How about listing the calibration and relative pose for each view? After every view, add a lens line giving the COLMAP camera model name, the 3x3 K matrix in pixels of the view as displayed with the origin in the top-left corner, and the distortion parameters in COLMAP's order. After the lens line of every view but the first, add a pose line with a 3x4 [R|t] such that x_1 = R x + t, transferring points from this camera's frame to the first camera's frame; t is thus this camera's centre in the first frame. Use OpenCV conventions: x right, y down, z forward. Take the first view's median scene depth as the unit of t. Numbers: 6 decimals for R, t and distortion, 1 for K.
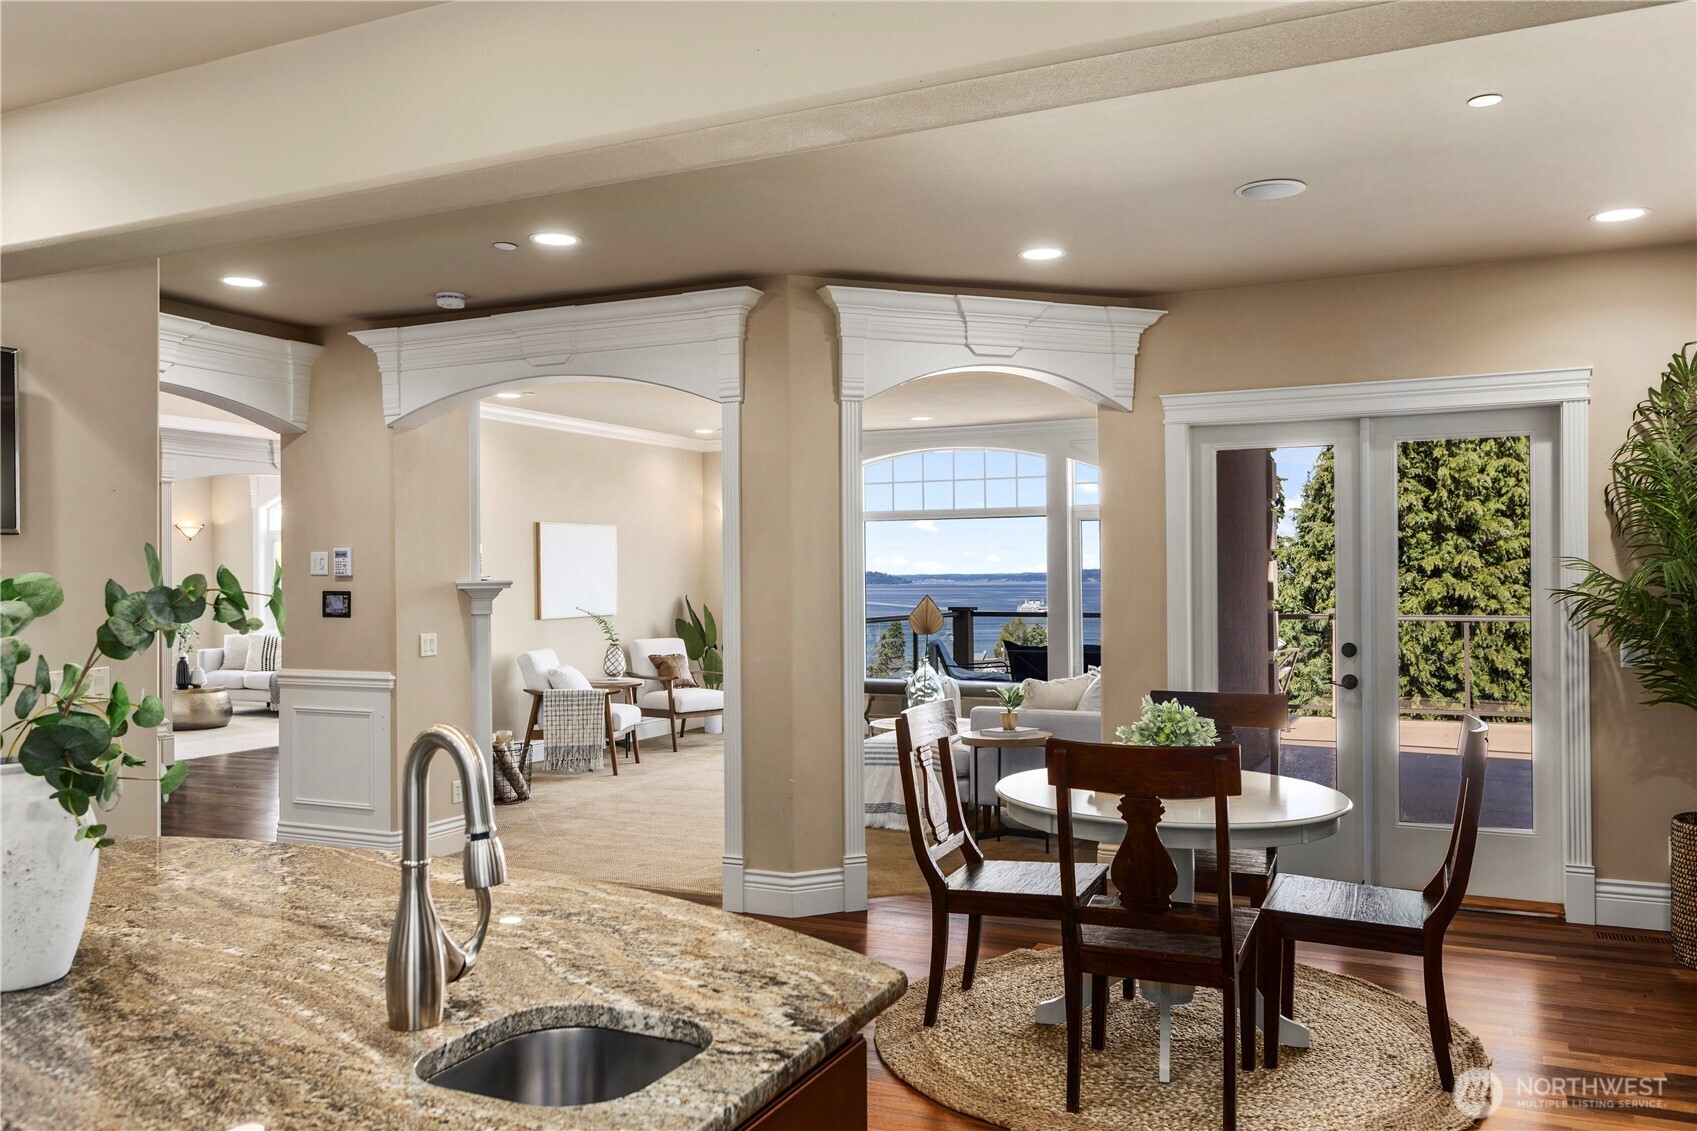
lens RADIAL K [[1314.6, 0, 848.5], [0, 1314.6, 565.5], [0, 0, 1]] dist [0.001265, 0.000119]
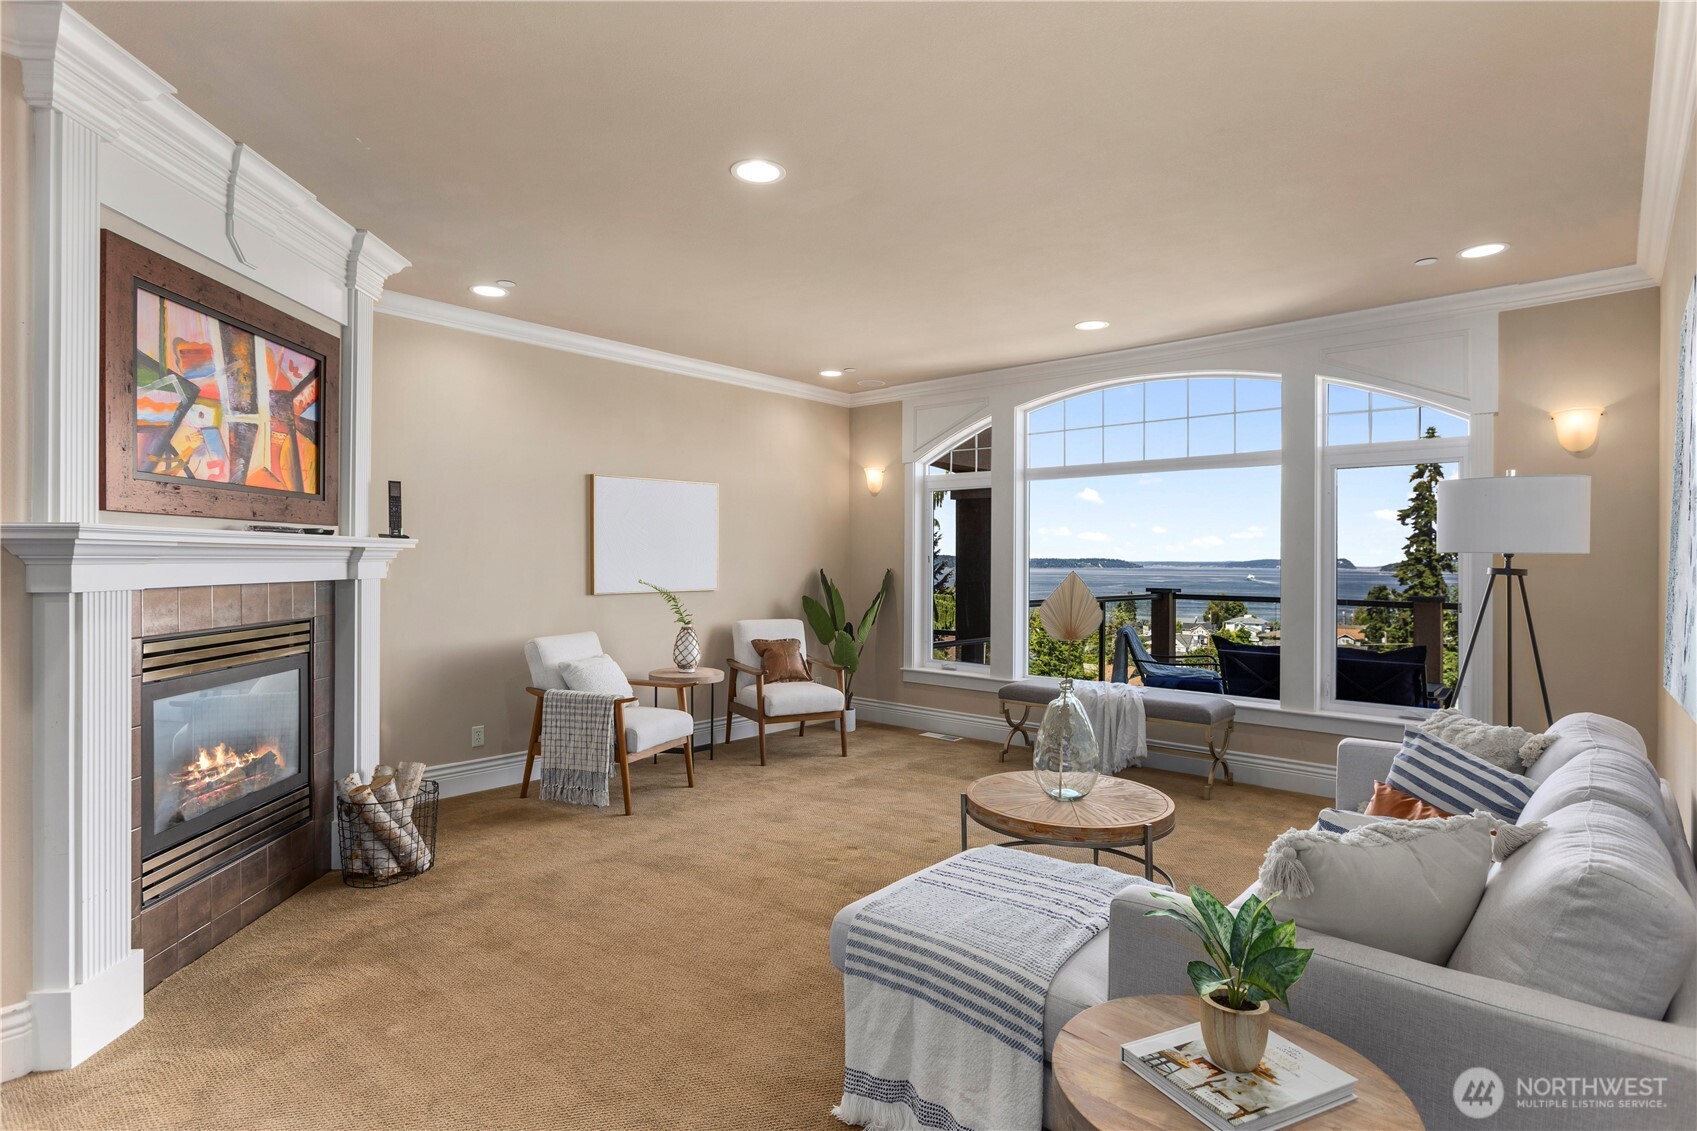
lens RADIAL K [[825.7, 0, 848.5], [0, 825.7, 565.5], [0, 0, 1]] dist [-0.027371, -0.000049]
pose [[0.955596, 0.013994, -0.294346, 0.059693], [-0.009690, 0.999824, 0.016074, 0.012147], [0.294520, -0.012508, 0.955564, 0.516949]]
